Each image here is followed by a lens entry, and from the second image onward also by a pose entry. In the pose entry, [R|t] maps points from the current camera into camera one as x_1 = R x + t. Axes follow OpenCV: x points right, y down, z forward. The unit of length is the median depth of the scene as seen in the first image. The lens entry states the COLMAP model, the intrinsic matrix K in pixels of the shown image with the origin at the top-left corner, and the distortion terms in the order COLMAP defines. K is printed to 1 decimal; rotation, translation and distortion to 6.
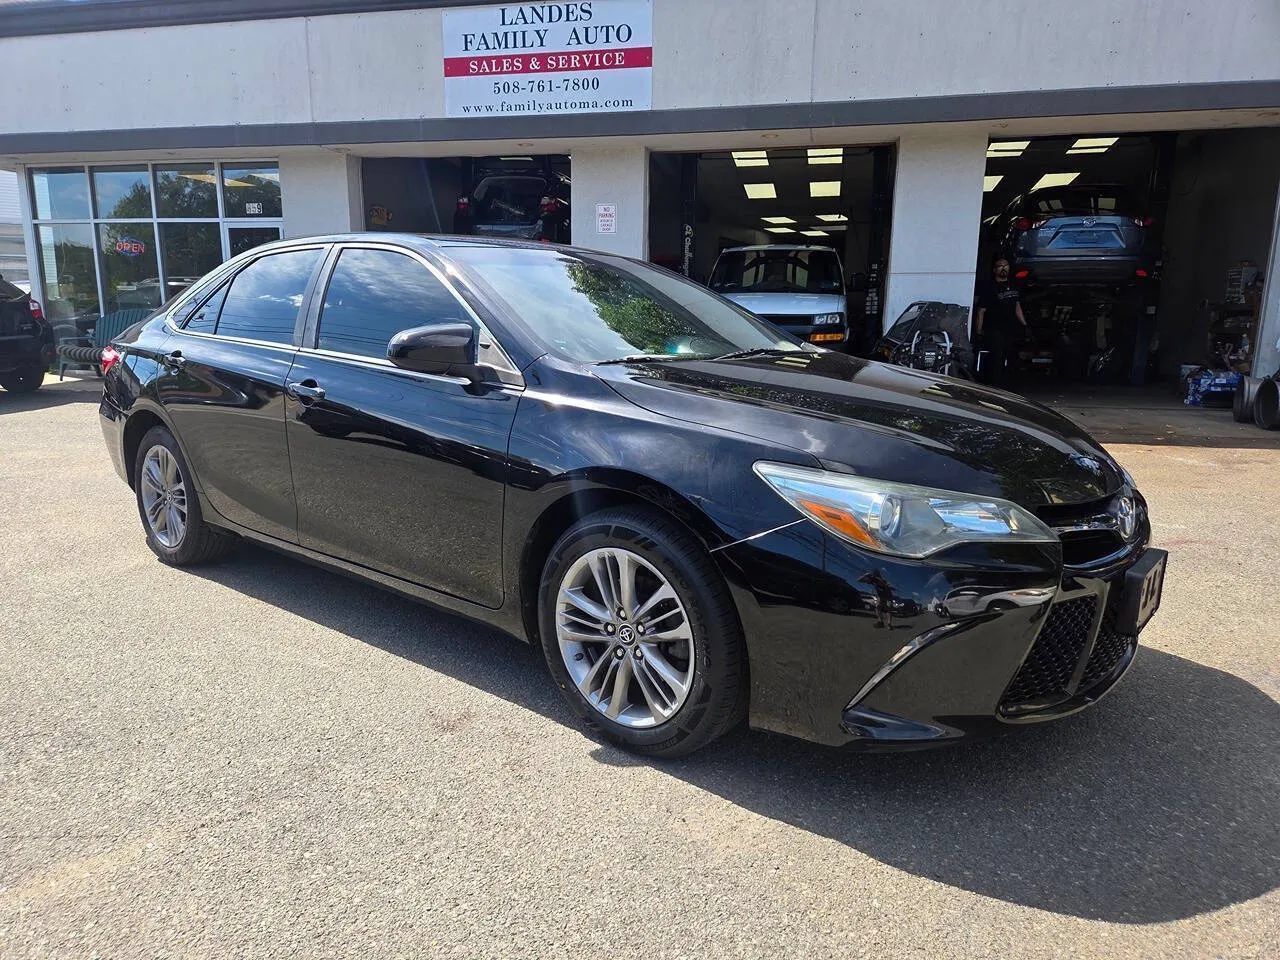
lens RADIAL K [[868.6, 0, 614.9], [0, 868.6, 485.6], [0, 0, 1]] dist [0.063700, -0.054497]
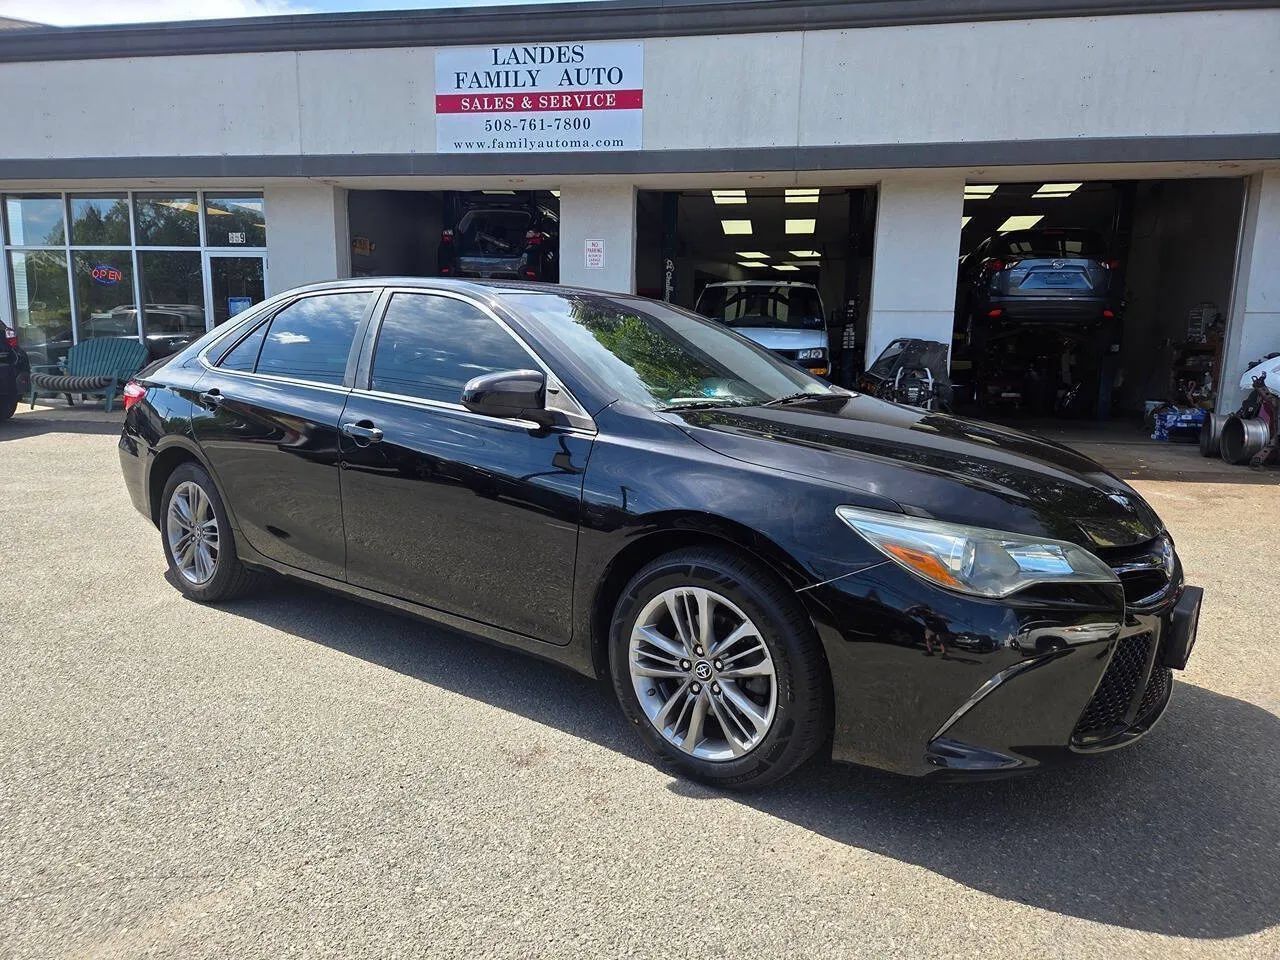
lens RADIAL K [[875.9, 0, 617.7], [0, 875.9, 483.8], [0, 0, 1]] dist [0.065522, -0.055492]
pose [[0.998850, 0.001914, 0.047907, -0.076586], [-0.000262, 0.999406, -0.034465, -0.008615], [-0.047944, 0.034413, 0.998257, -0.028420]]
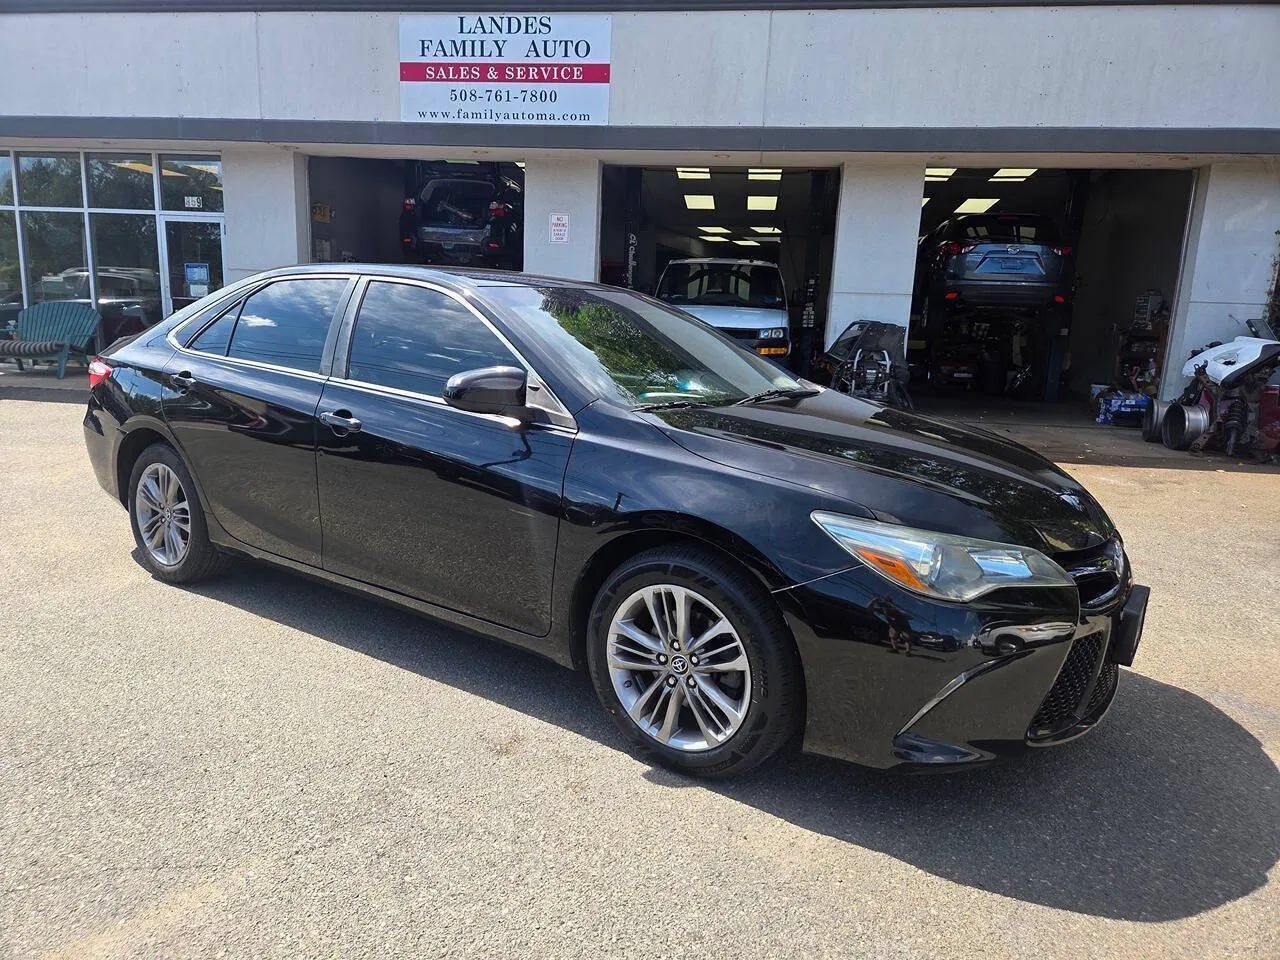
lens RADIAL K [[872.3, 0, 608.0], [0, 872.3, 480.0], [0, 0, 1]] dist [0.062256, -0.051874]
pose [[0.996055, 0.012743, 0.087823, -0.095028], [-0.012580, 0.999918, -0.002413, -0.029624], [-0.087846, 0.001298, 0.996133, -0.040466]]
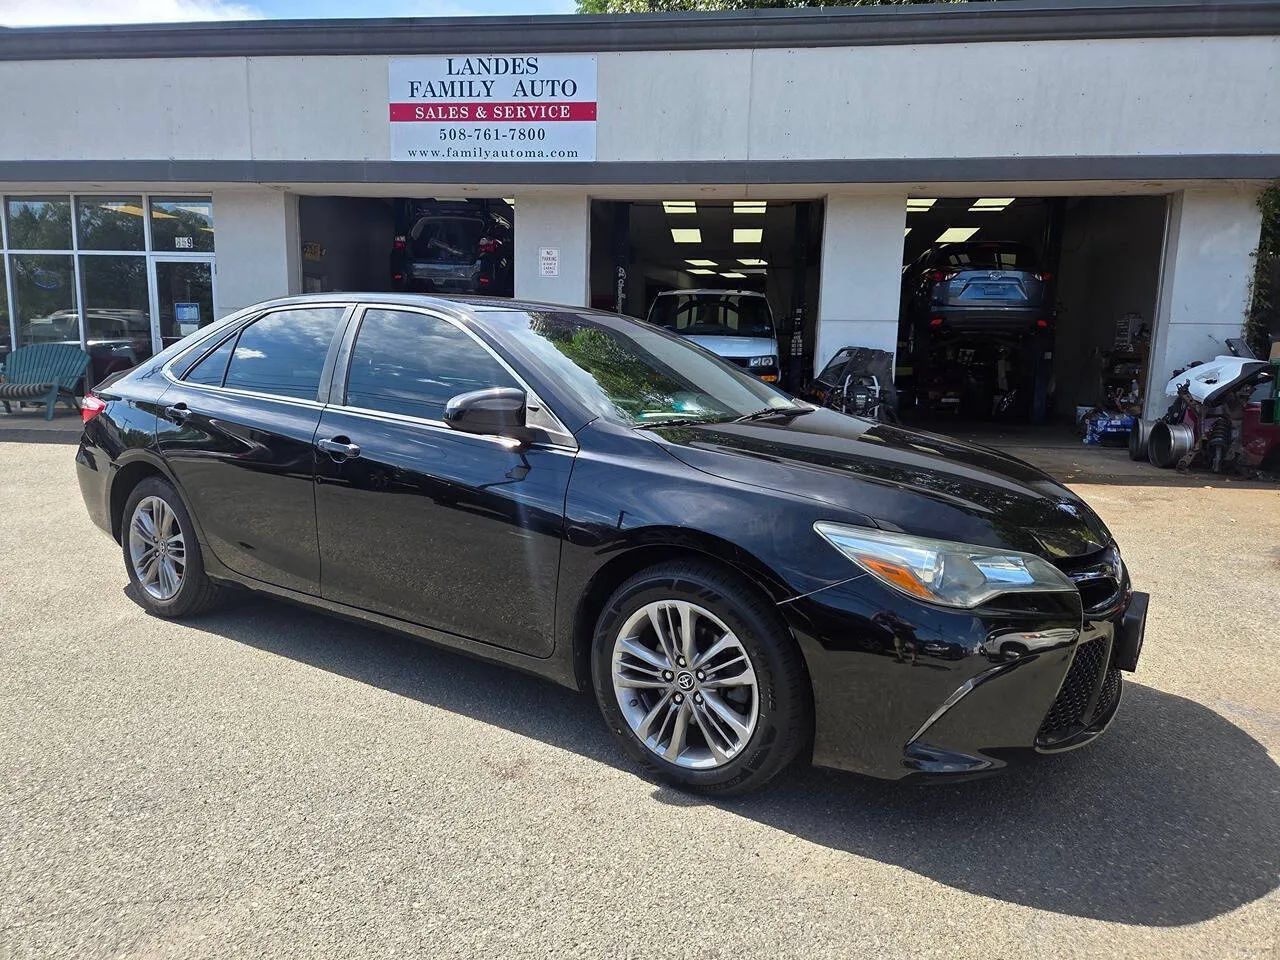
lens RADIAL K [[872.6, 0, 614.9], [0, 872.6, 476.6], [0, 0, 1]] dist [0.063657, -0.053083]
pose [[0.994499, -0.003994, 0.104670, -0.101776], [0.008767, 0.998940, -0.045178, -0.017961], [-0.104379, 0.045847, 0.993480, -0.041547]]
